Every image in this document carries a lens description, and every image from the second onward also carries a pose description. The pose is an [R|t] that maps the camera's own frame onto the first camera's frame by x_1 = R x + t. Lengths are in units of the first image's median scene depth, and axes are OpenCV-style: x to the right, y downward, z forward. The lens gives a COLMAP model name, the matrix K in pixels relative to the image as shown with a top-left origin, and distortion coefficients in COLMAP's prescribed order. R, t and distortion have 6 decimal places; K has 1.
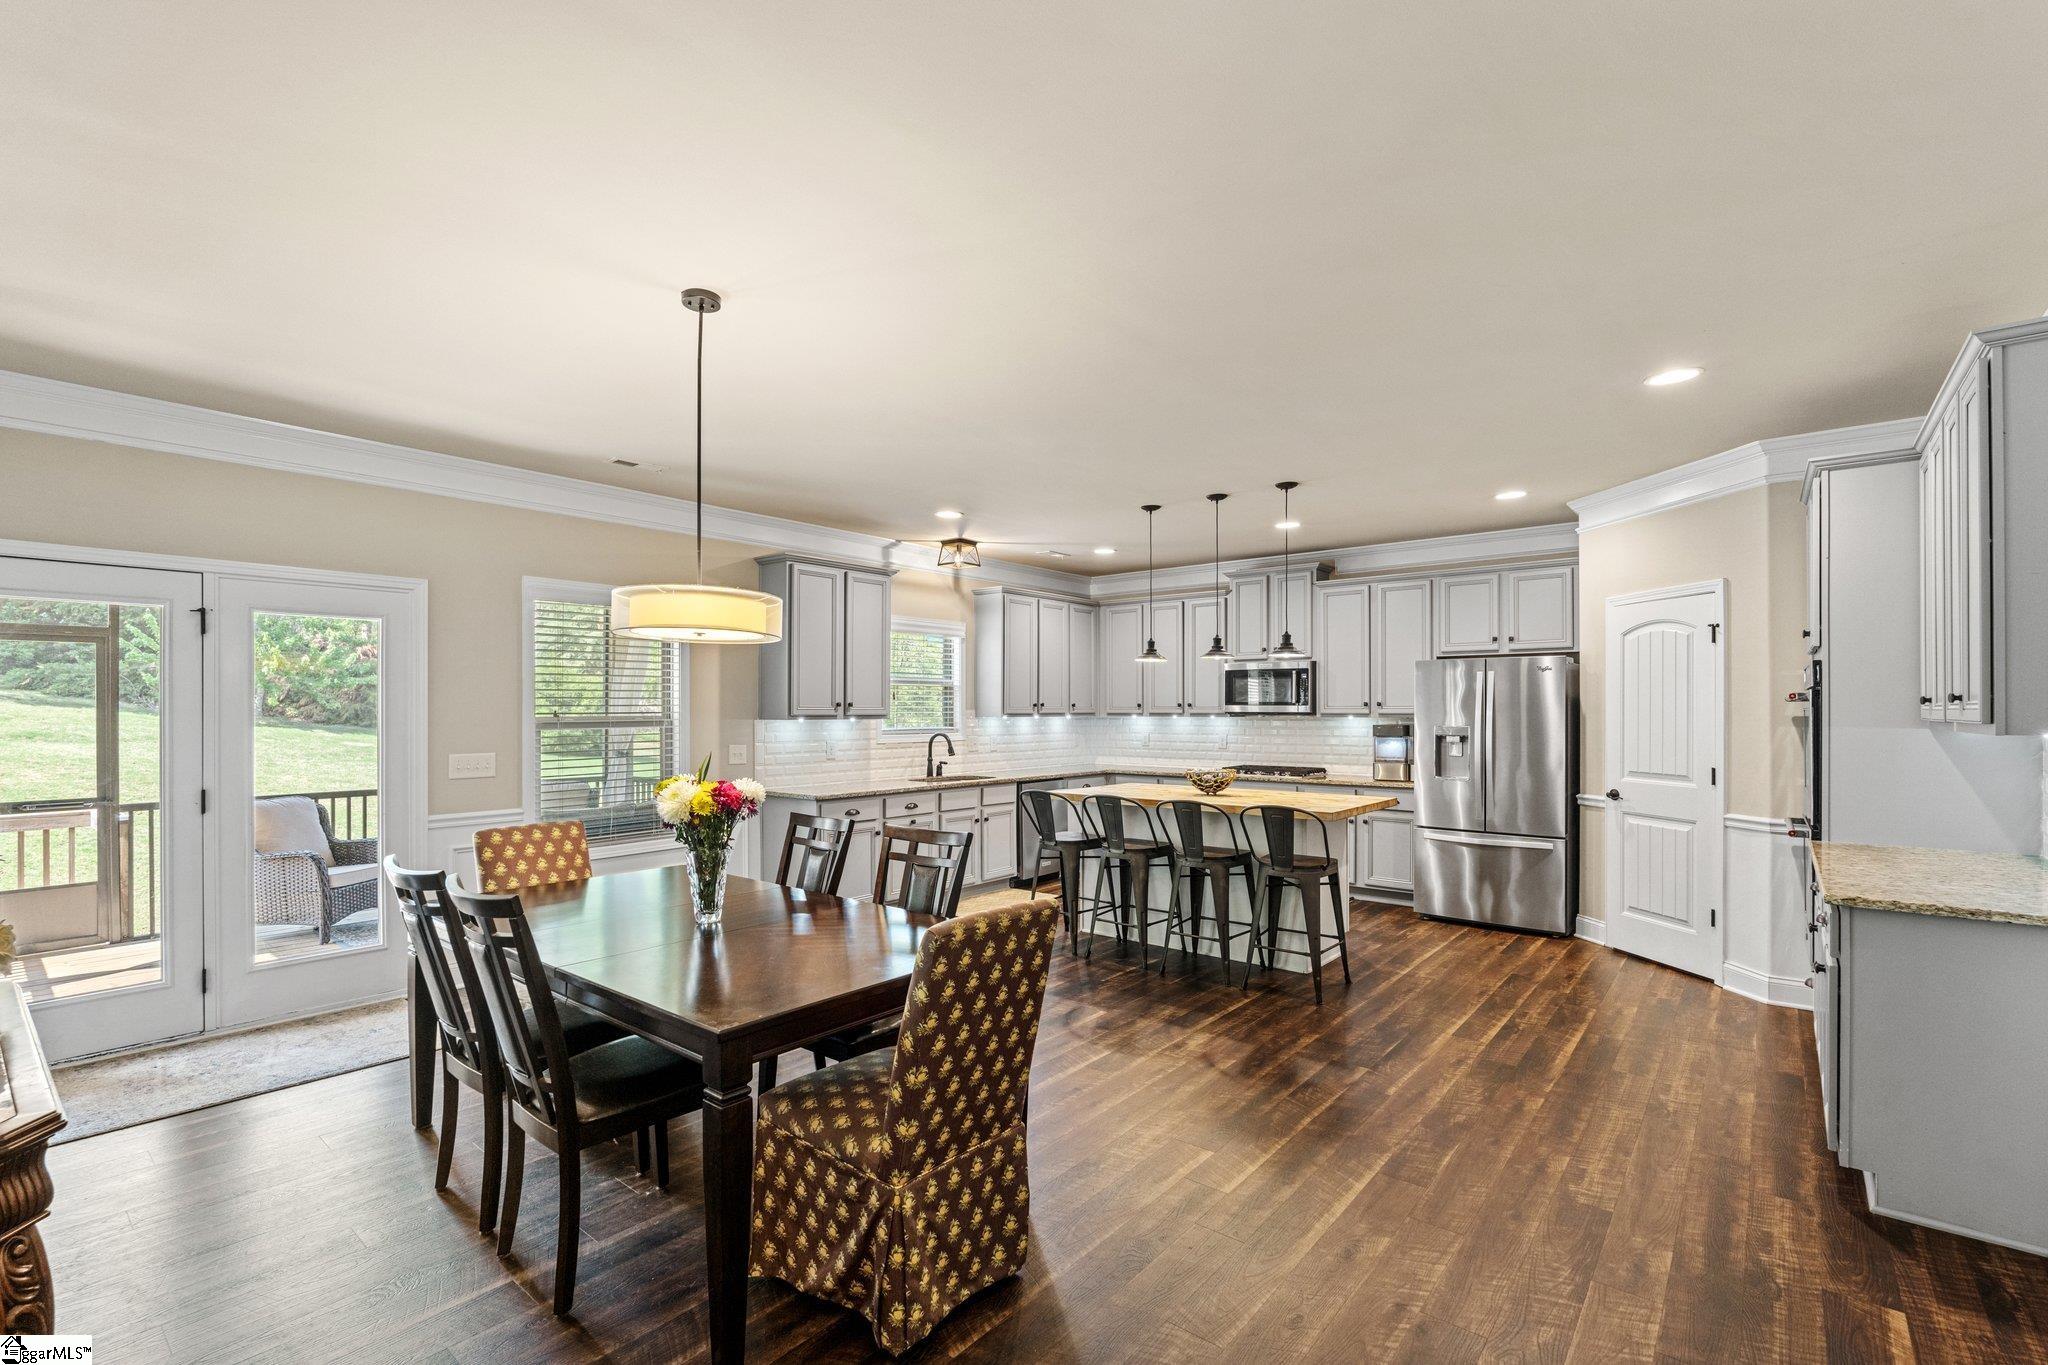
lens RADIAL K [[898.2, 0, 1033.4], [0, 898.2, 703.4], [0, 0, 1]] dist [-0.004479, -0.000298]
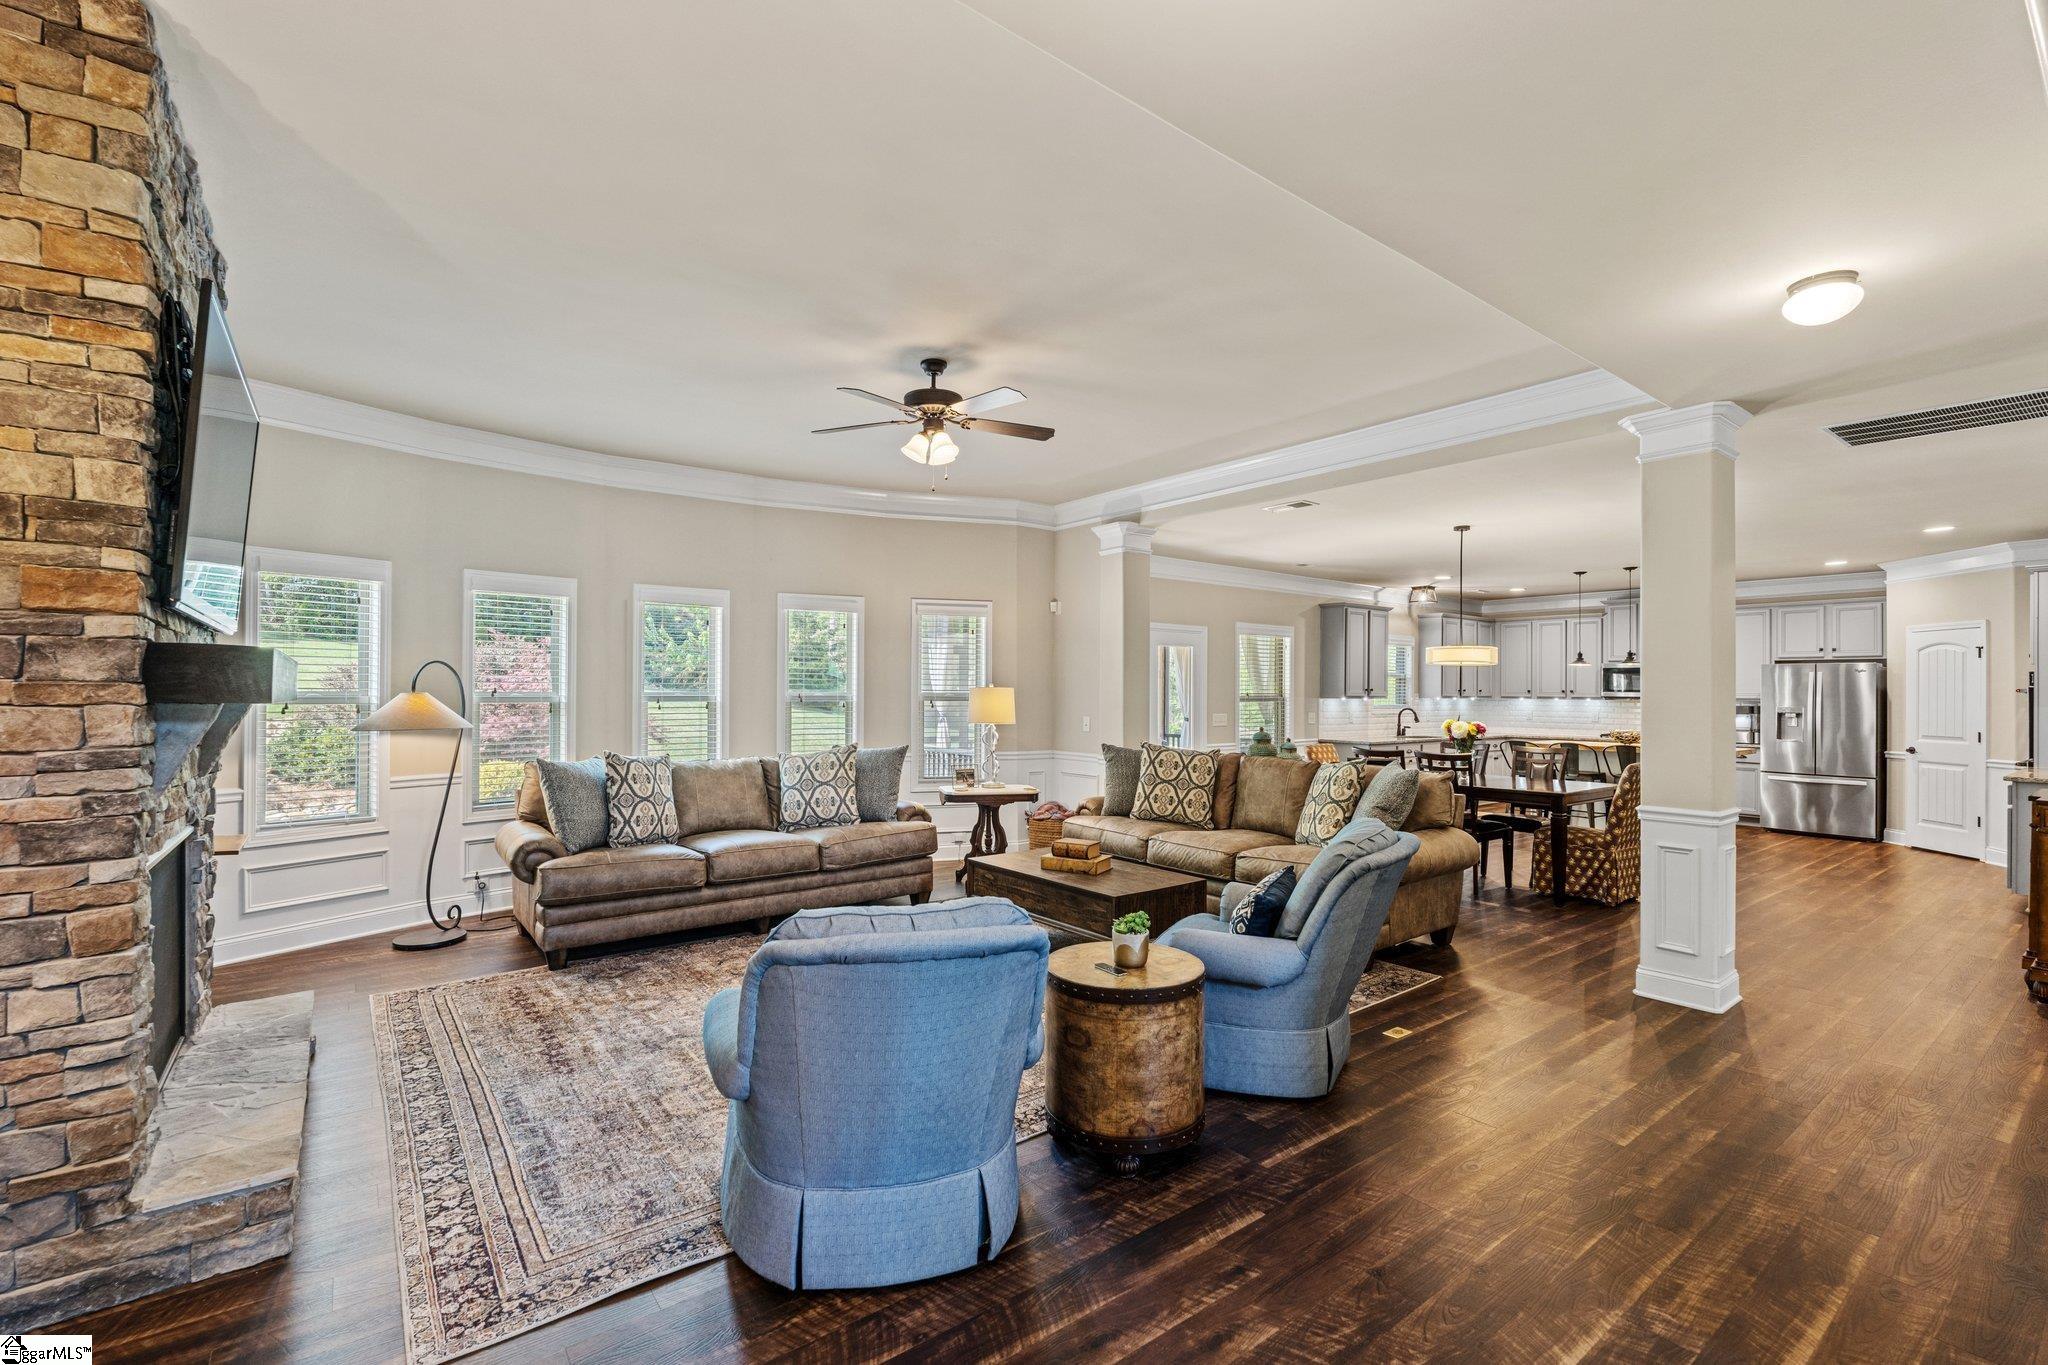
lens RADIAL K [[898.2, 0, 1026.0], [0, 898.2, 679.1], [0, 0, 1]] dist [-0.004479, -0.000298]
pose [[0.973242, 0.003915, -0.229751, -0.483479], [-0.005238, 0.999973, -0.005150, -0.008021], [0.229725, 0.006215, 0.973236, -0.845113]]
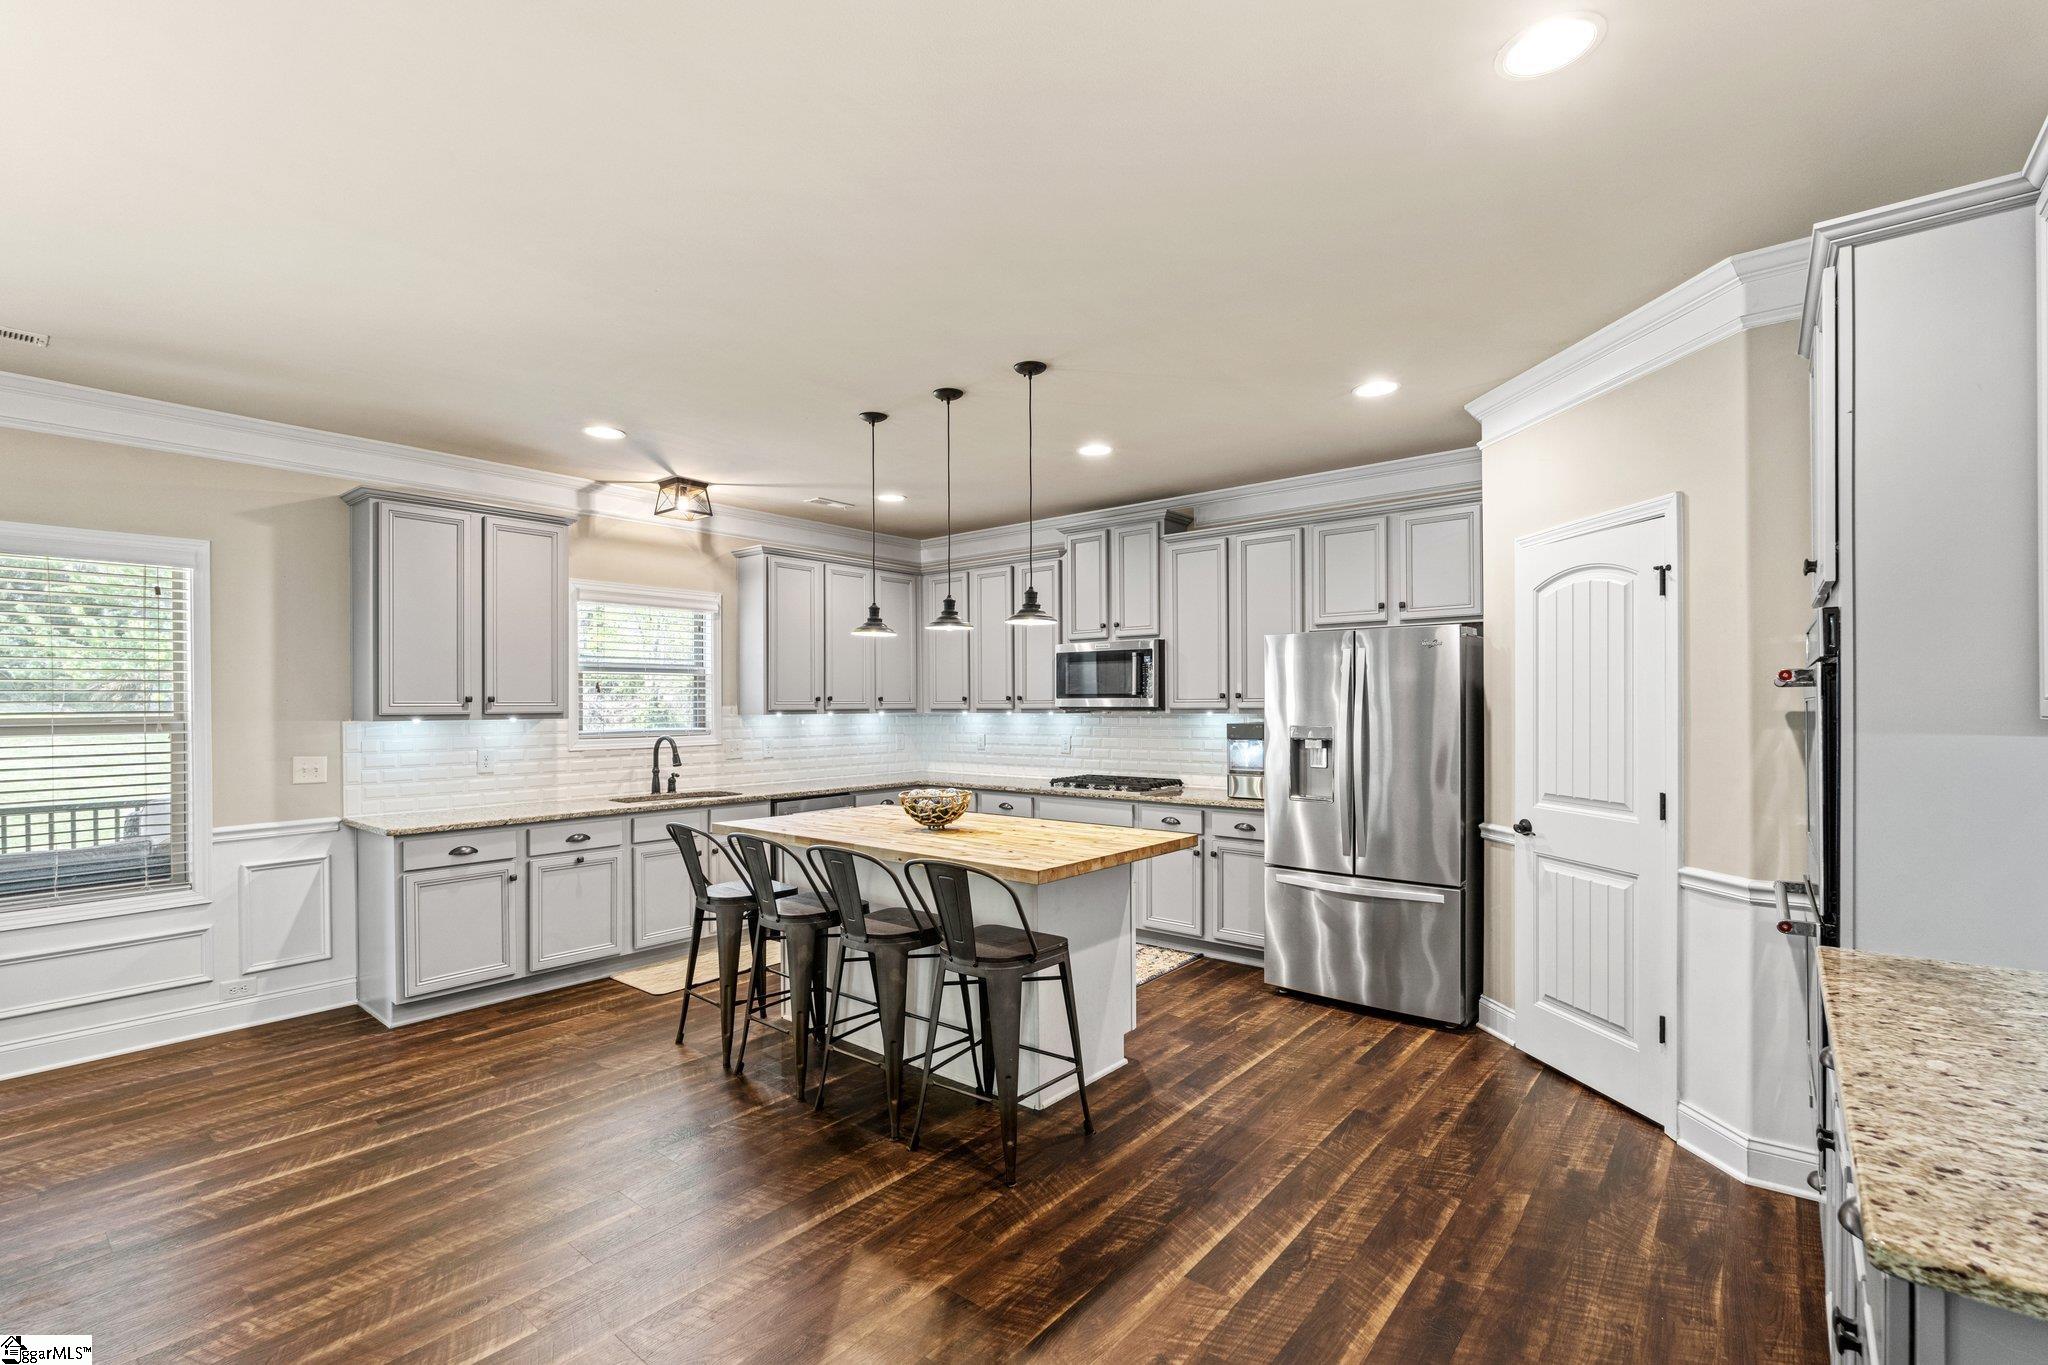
lens RADIAL K [[898.2, 0, 1032.4], [0, 898.2, 701.5], [0, 0, 1]] dist [-0.004479, -0.000298]
pose [[0.999990, -0.004429, -0.001085, 0.255223], [0.004433, 0.999981, 0.004226, 0.001989], [0.001067, -0.004231, 0.999990, 0.297174]]
